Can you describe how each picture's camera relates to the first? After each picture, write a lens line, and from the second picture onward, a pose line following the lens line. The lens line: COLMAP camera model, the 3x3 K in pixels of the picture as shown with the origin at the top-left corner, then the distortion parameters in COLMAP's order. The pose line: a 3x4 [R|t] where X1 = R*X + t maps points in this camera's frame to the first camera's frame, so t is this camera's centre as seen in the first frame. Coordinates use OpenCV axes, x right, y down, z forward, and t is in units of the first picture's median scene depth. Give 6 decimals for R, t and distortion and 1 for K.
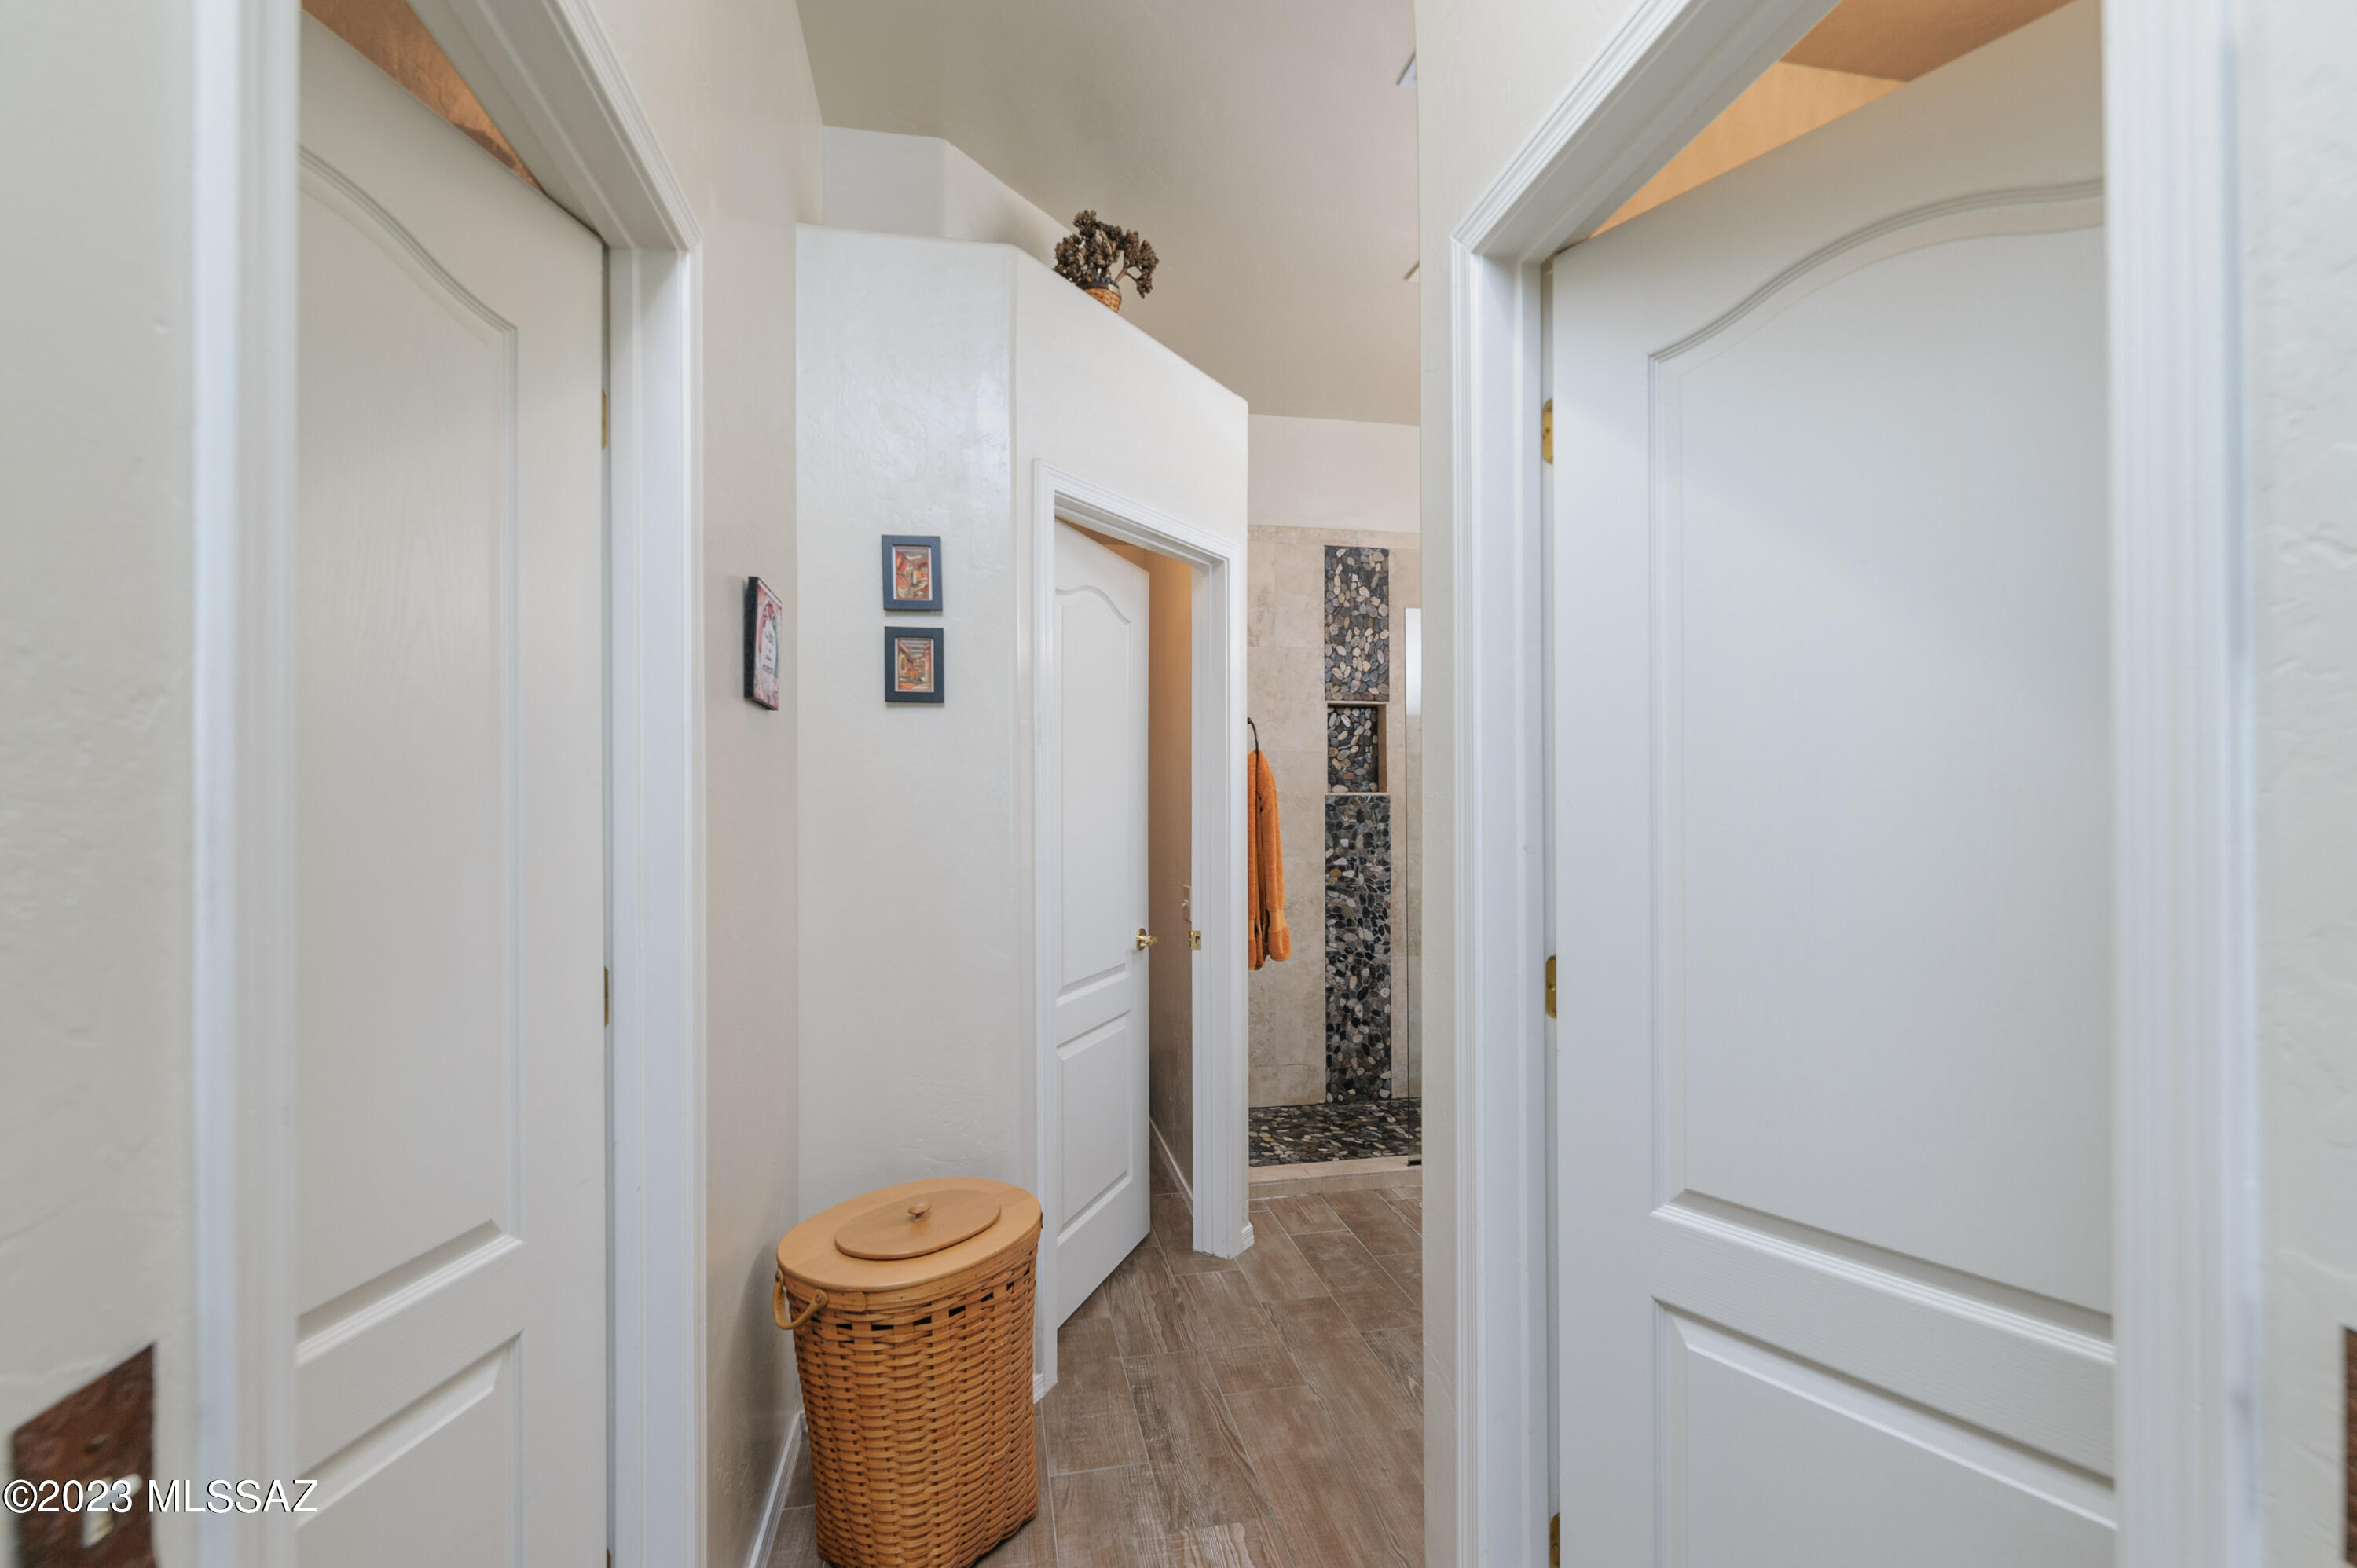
lens RADIAL K [[1018.1, 0, 1182.4], [0, 1018.1, 804.2], [0, 0, 1]] dist [0.003640, -0.000855]
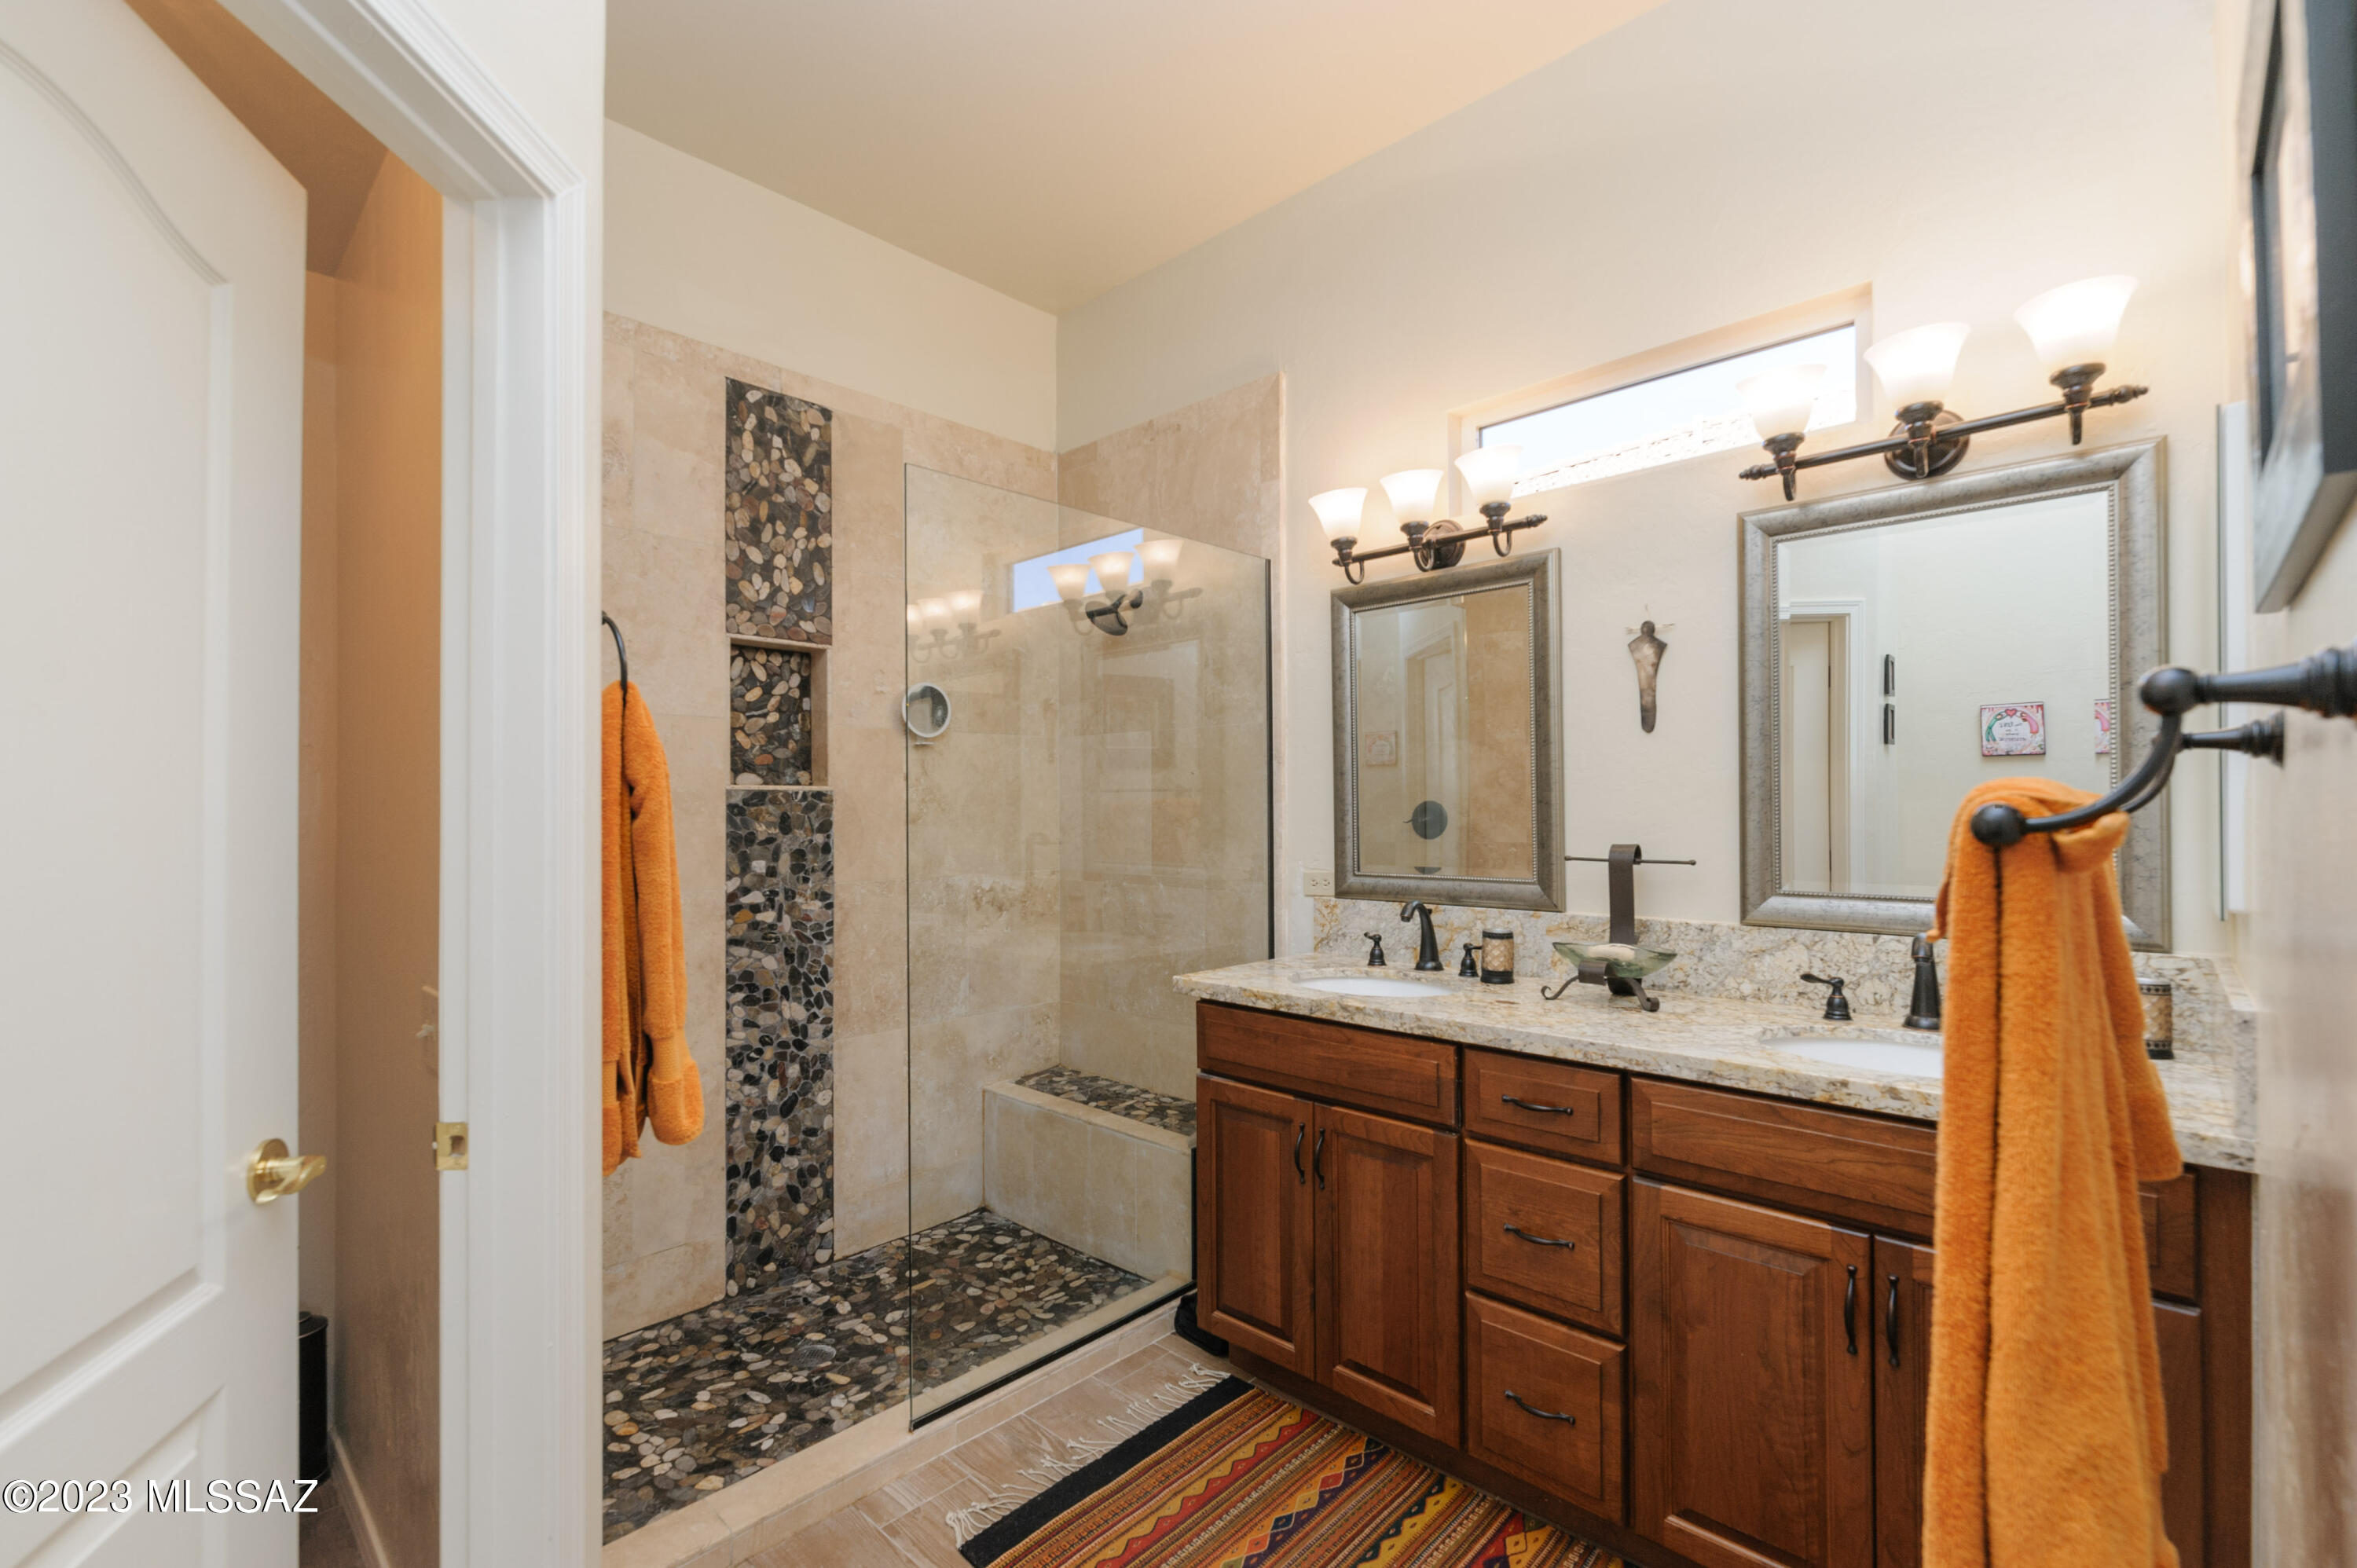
lens RADIAL K [[1018.1, 0, 1181.4], [0, 1018.1, 796.6], [0, 0, 1]] dist [0.003640, -0.000855]
pose [[0.814290, 0.003598, 0.580446, 0.008913], [0.002938, 0.999942, -0.010320, 0.002460], [-0.580450, 0.010109, 0.814233, 0.348492]]
